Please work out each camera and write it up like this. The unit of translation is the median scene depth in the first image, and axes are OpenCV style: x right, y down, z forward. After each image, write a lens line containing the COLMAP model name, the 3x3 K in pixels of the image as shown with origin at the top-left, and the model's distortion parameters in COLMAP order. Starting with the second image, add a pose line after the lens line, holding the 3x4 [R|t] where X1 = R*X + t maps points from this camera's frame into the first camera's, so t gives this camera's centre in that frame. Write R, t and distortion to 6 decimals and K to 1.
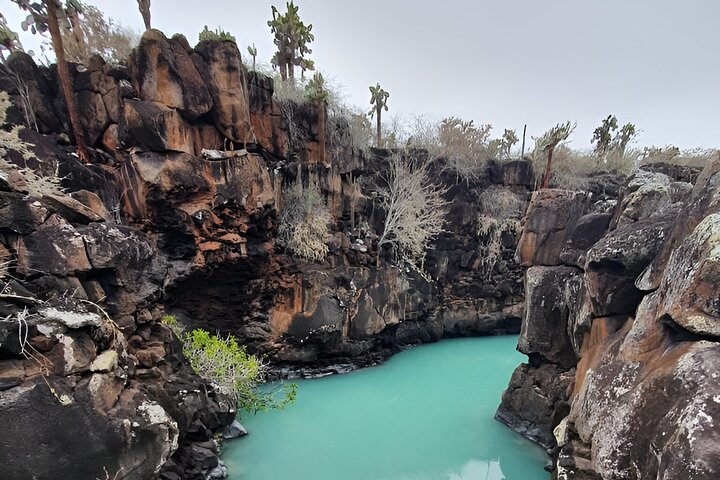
lens RADIAL K [[289.1, 0, 337.6], [0, 289.1, 215.8], [0, 0, 1]] dist [-0.001551, -0.000204]
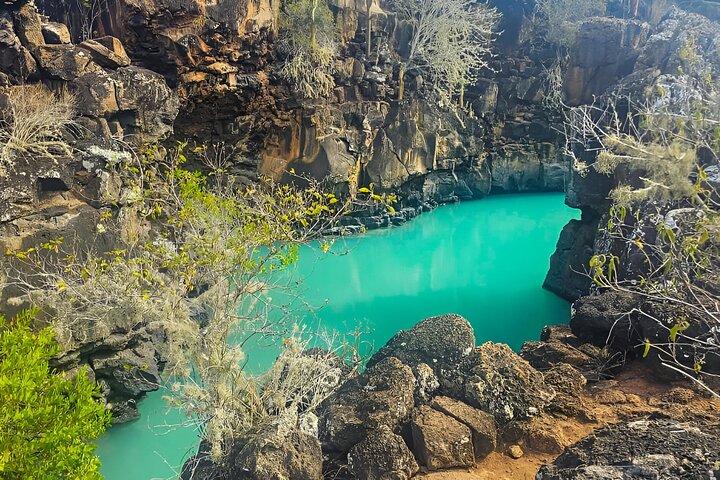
lens RADIAL K [[817.1, 0, 357.6], [0, 817.1, 239.4], [0, 0, 1]] dist [0.210216, -0.607791]
pose [[0.999058, 0.003295, 0.043268, -0.069952], [-0.019847, 0.921402, 0.388103, -0.351515], [-0.038588, -0.388596, 0.920600, -1.222988]]
